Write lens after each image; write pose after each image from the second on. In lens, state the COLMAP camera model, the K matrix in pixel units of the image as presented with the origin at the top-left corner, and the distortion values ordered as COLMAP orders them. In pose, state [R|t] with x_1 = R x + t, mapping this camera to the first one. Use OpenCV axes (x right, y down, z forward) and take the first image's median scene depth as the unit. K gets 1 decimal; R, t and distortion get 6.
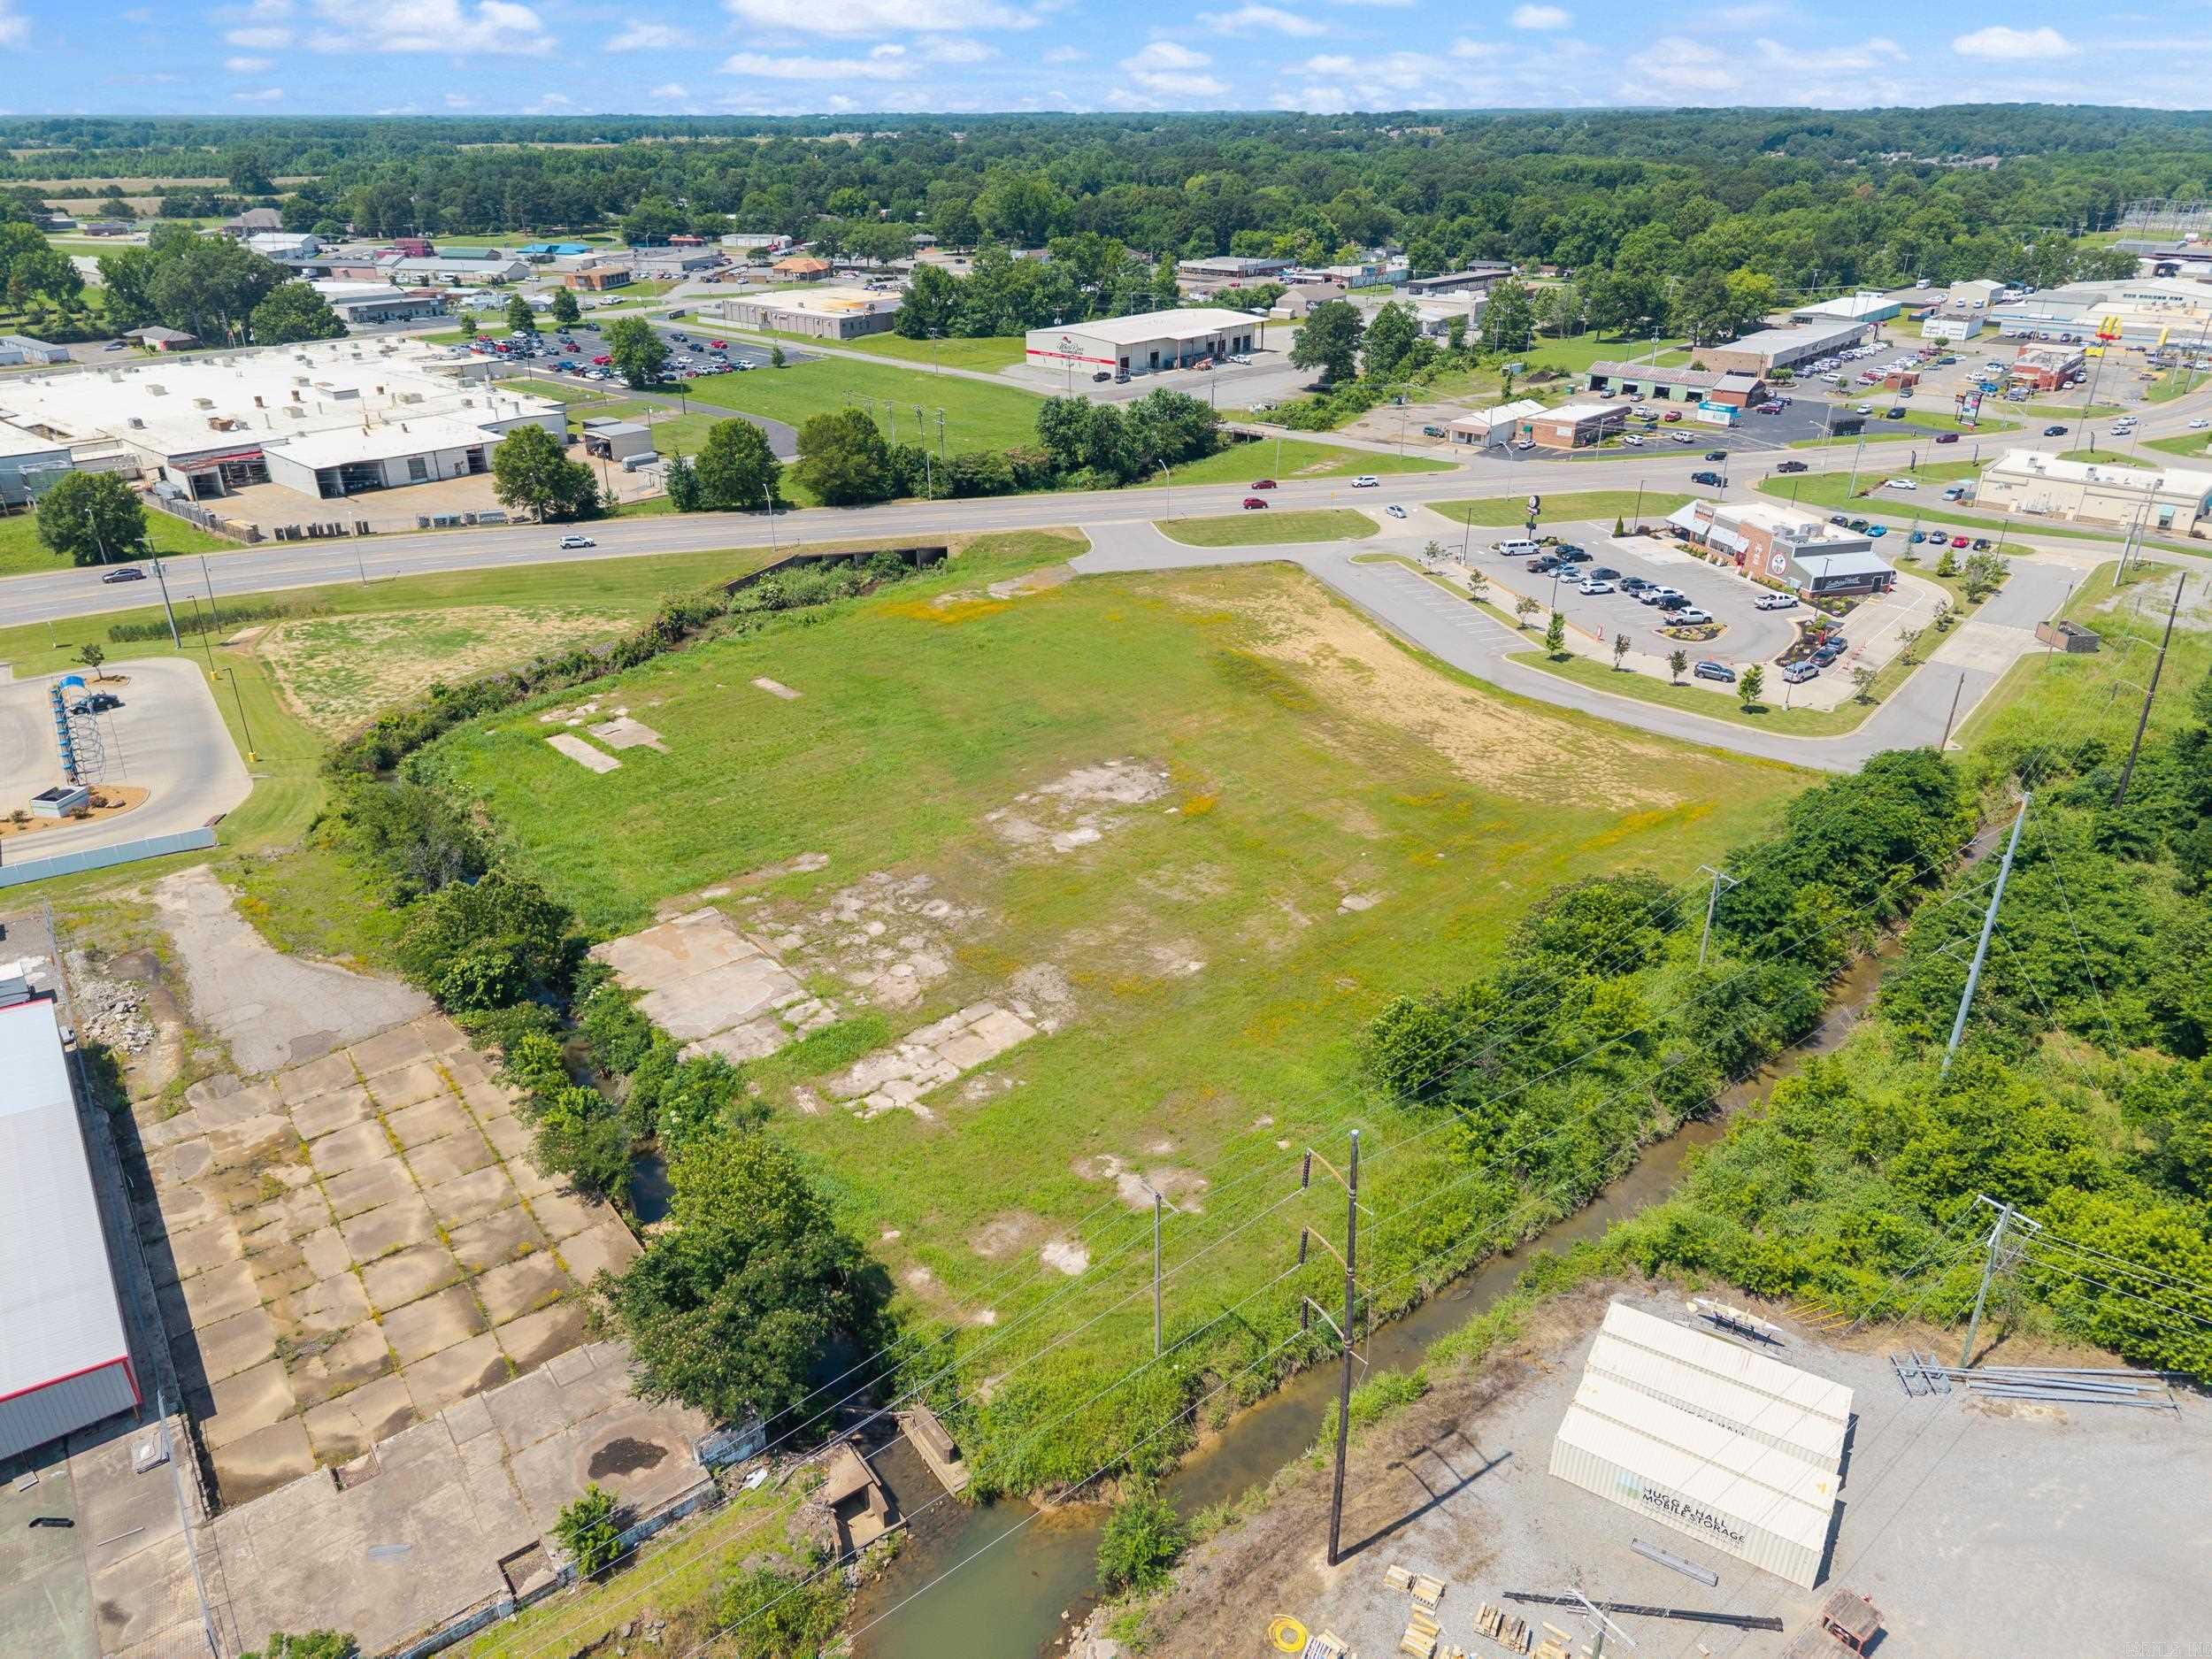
lens RADIAL K [[1478.5, 0, 1106.8], [0, 1478.5, 816.4], [0, 0, 1]] dist [0.023495, -0.023302]
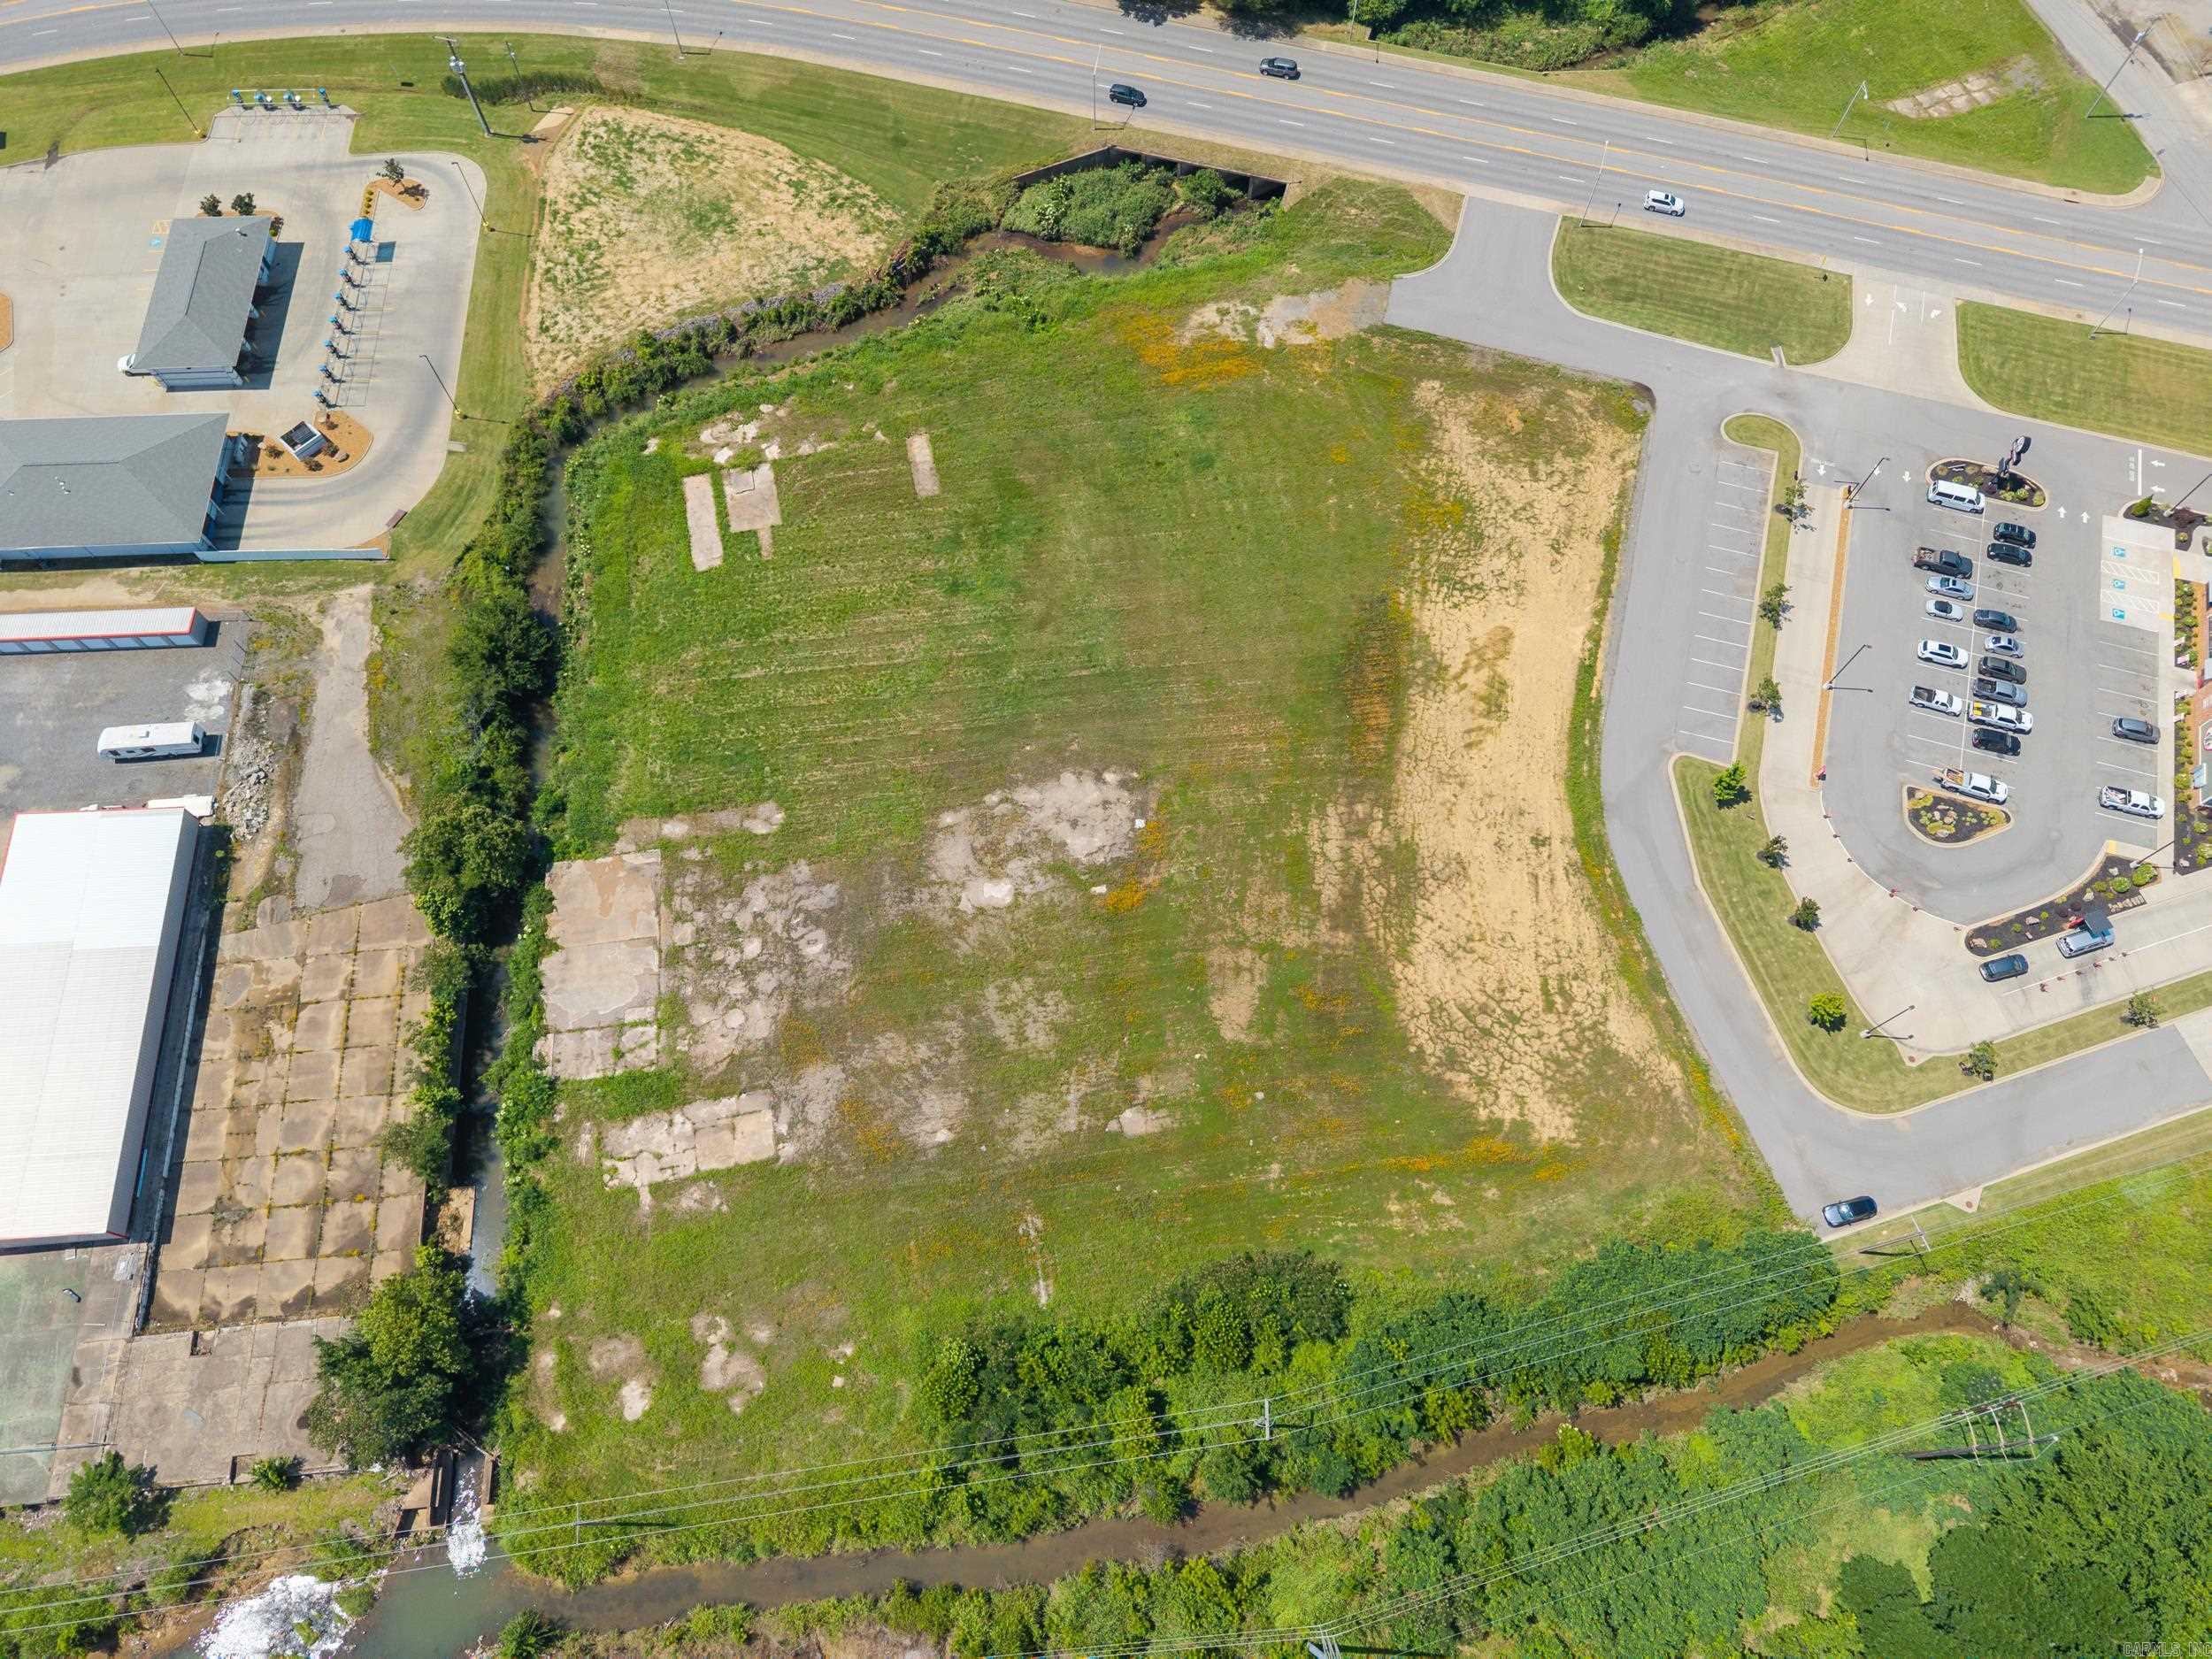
lens RADIAL K [[1478.5, 0, 1104.2], [0, 1478.5, 831.4], [0, 0, 1]] dist [0.023495, -0.023302]
pose [[0.846501, 0.485402, -0.218680, 0.169914], [-0.229473, 0.703303, 0.672835, -0.489285], [0.480394, -0.519374, 0.706733, 0.197092]]
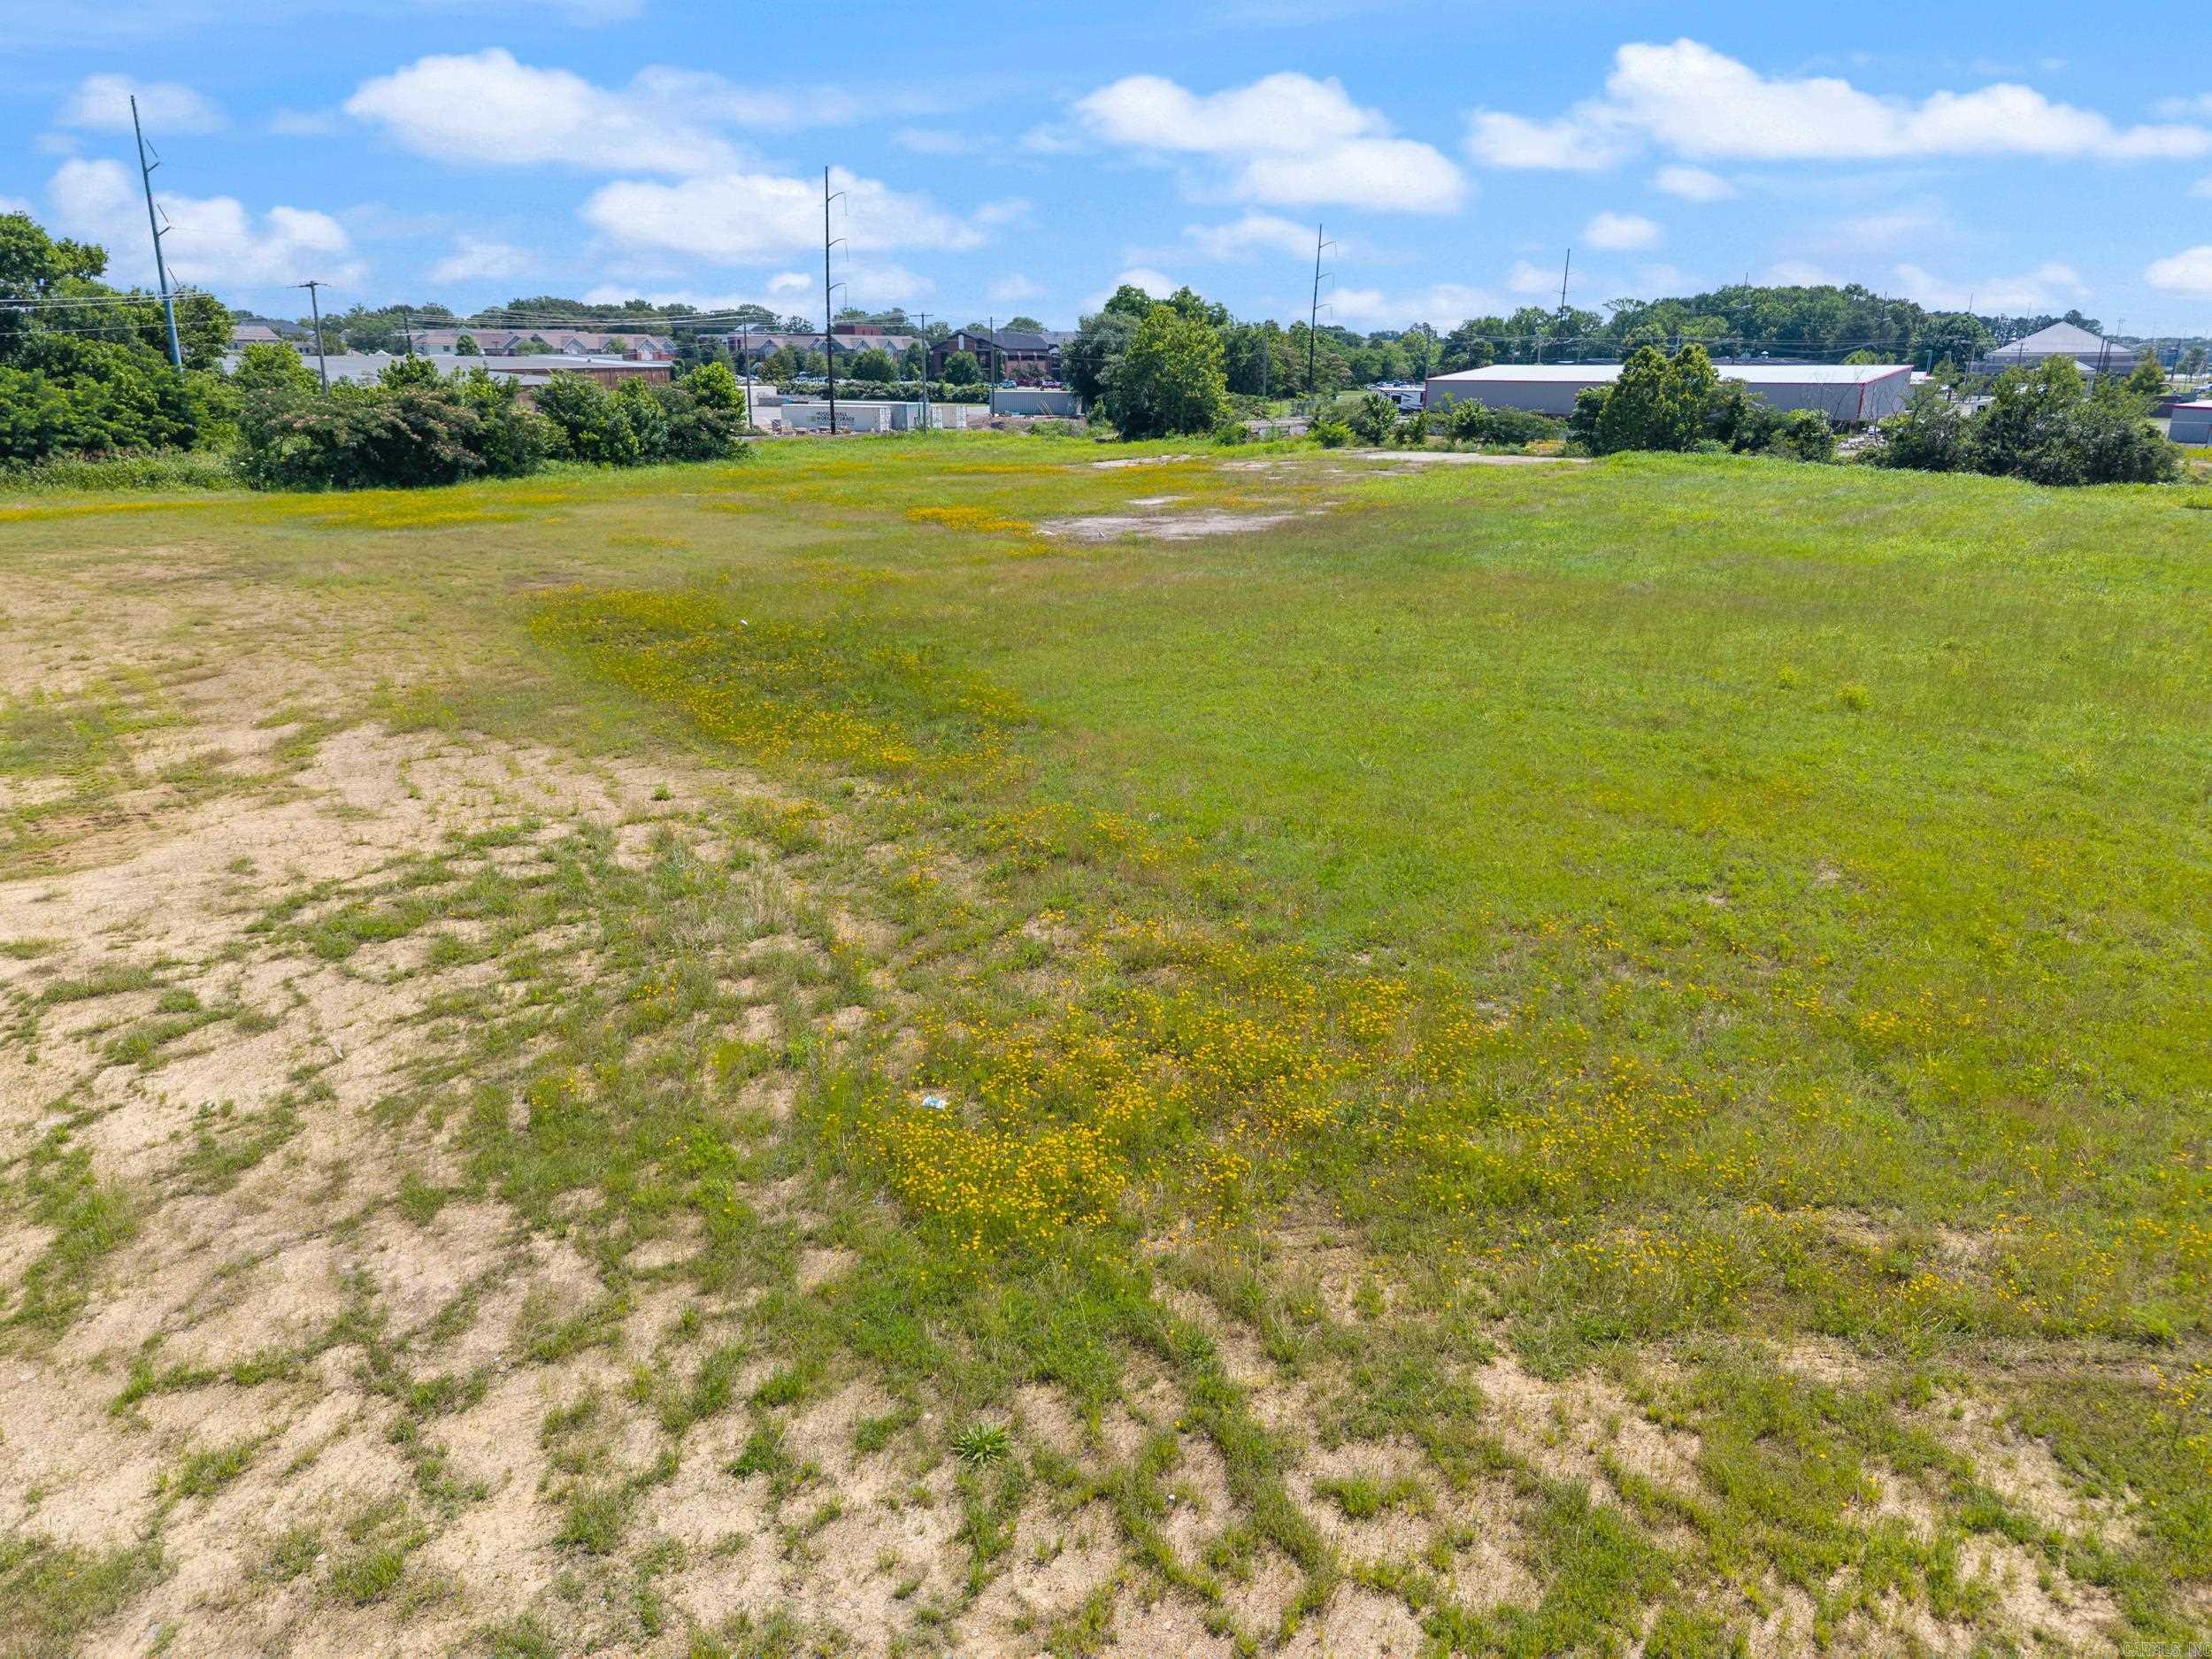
lens RADIAL K [[1478.5, 0, 1101.5], [0, 1478.5, 823.7], [0, 0, 1]] dist [0.023495, -0.023302]
pose [[-0.976286, 0.060228, -0.207938, 0.080990], [-0.096852, 0.737518, 0.668346, -0.174770], [0.193611, 0.672636, -0.714196, 0.957196]]
